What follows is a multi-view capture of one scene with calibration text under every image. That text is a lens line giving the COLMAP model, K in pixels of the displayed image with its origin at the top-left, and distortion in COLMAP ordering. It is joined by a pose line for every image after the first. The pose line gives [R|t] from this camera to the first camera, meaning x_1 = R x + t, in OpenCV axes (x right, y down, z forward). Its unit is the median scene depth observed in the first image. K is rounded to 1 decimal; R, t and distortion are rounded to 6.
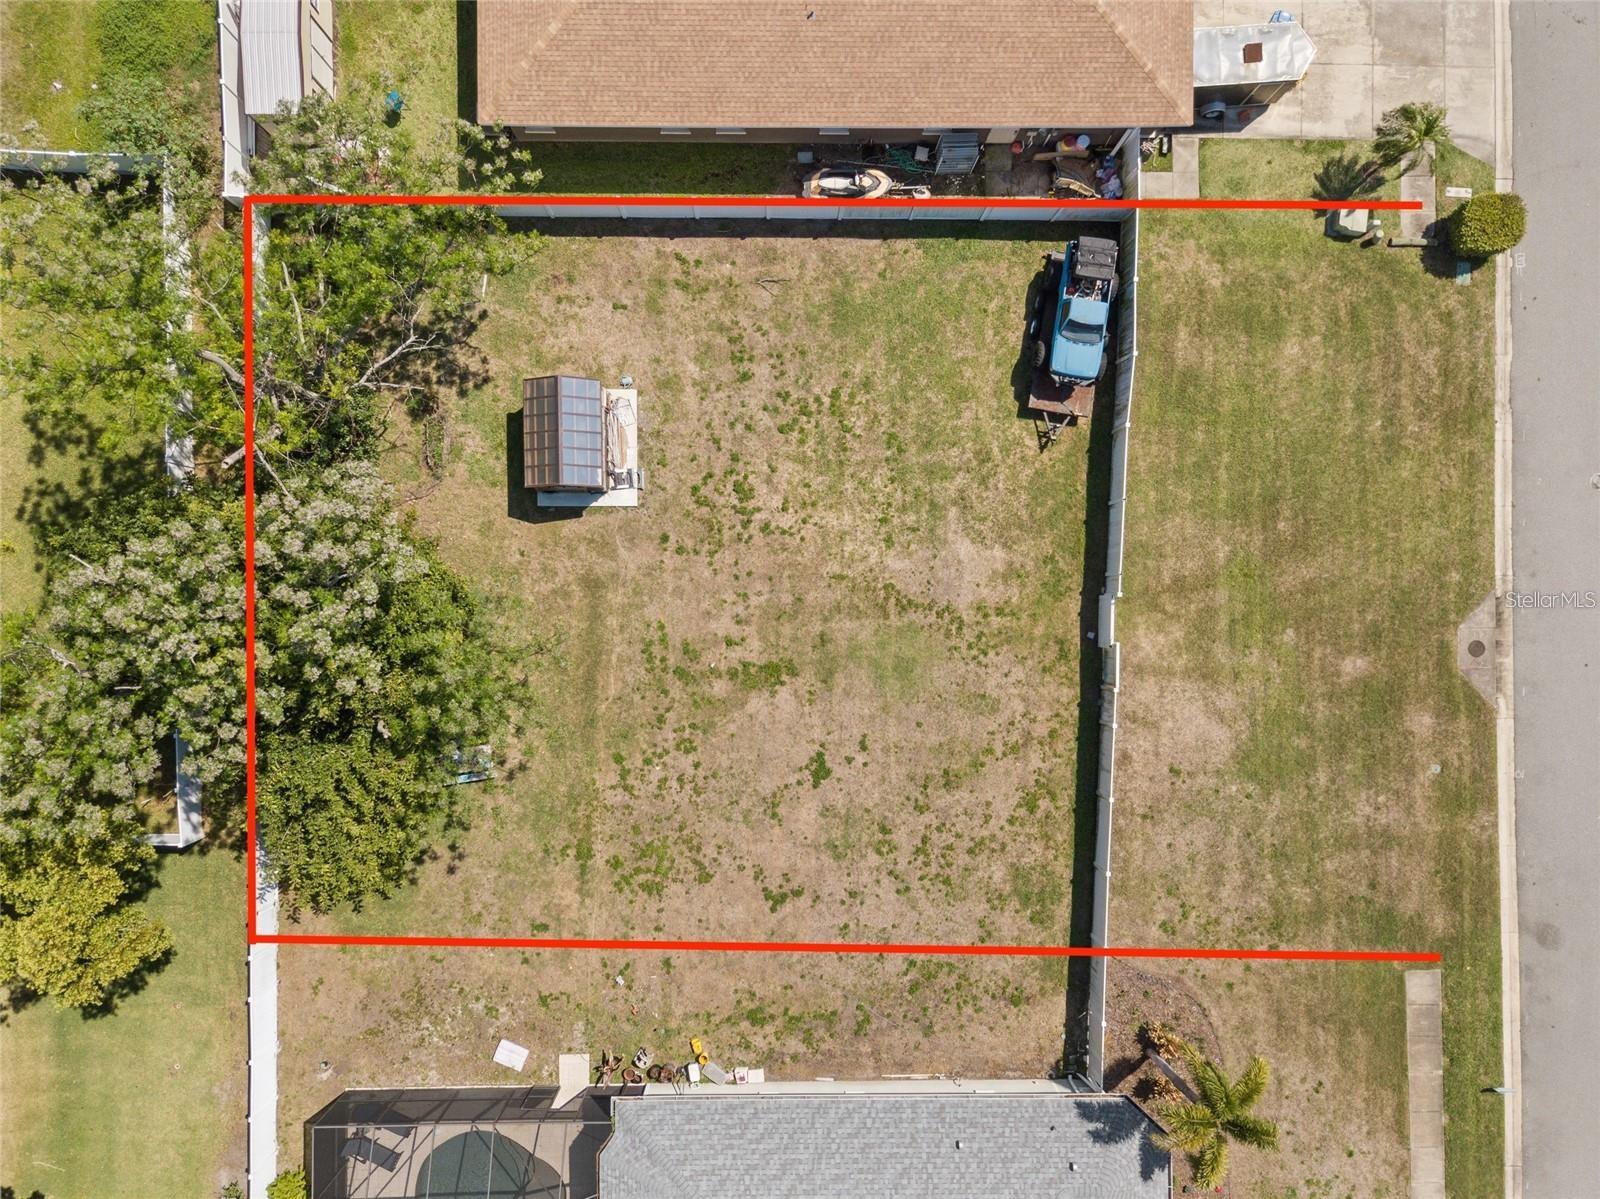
lens RADIAL K [[1199.9, 0, 809.1], [0, 1199.9, 596.7], [0, 0, 1]] dist [0.120844, -0.211561]
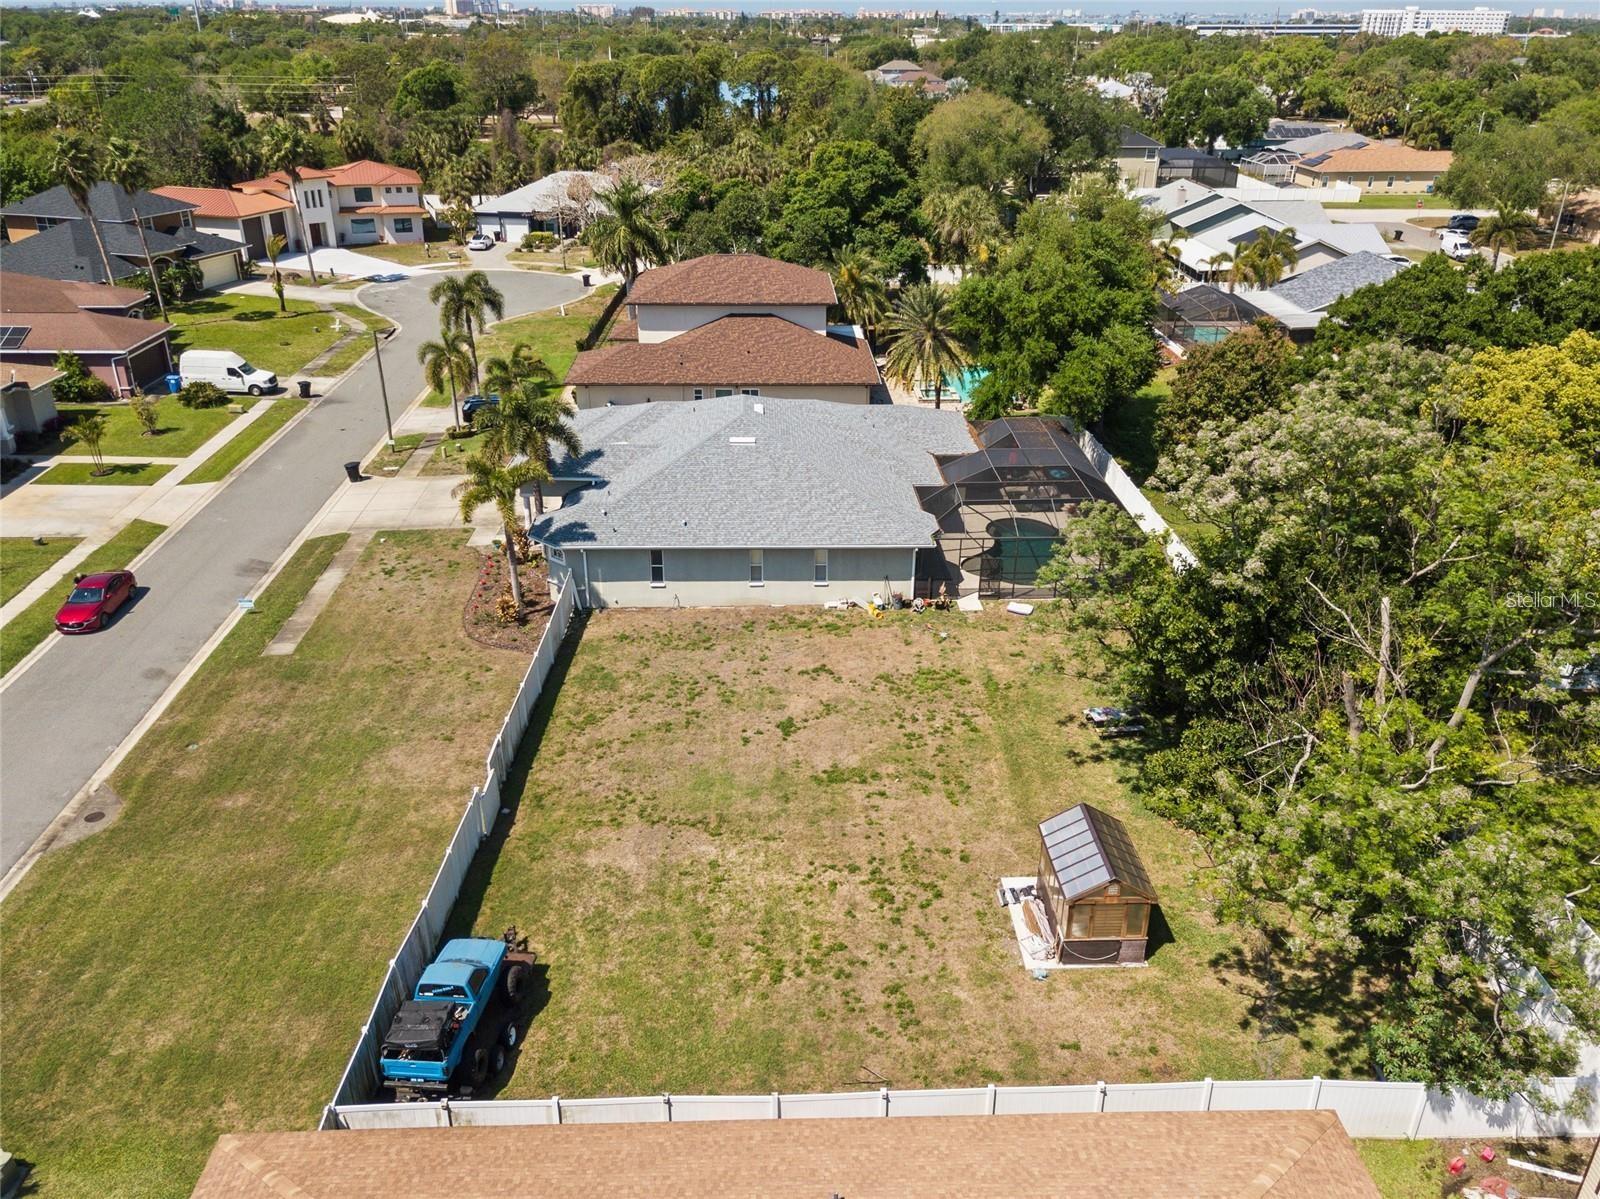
lens RADIAL K [[1241.9, 0, 800.0], [0, 1241.9, 599.5], [0, 0, 1]] dist [0.054045, -0.002976]
pose [[-0.999333, -0.003233, -0.036361, 0.037489], [-0.031697, -0.417253, 0.908238, -0.809301], [-0.018108, 0.908785, 0.416872, 0.436024]]
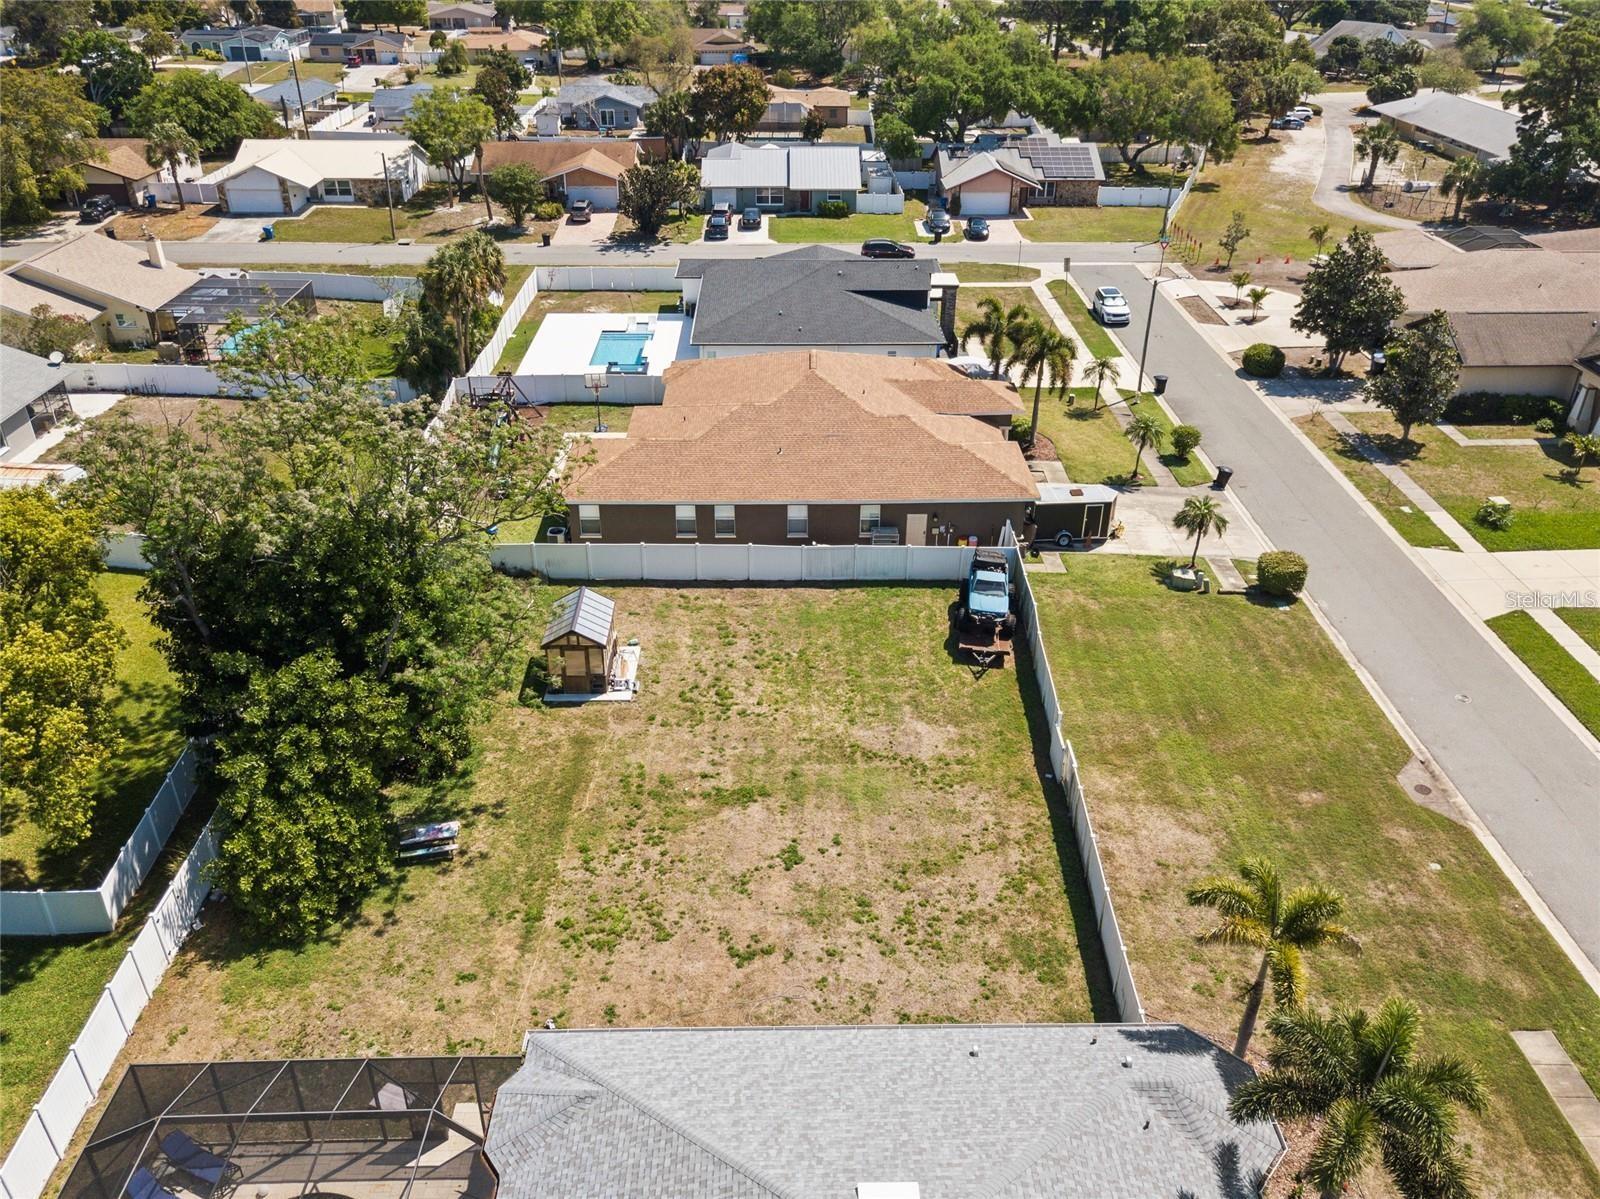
lens RADIAL K [[1241.9, 0, 800.0], [0, 1241.9, 599.5], [0, 0, 1]] dist [0.054045, -0.002976]
pose [[0.999874, -0.013848, 0.007791, 0.010425], [0.013707, 0.503759, -0.863736, 0.896048], [0.008037, 0.863733, 0.503885, 0.321375]]
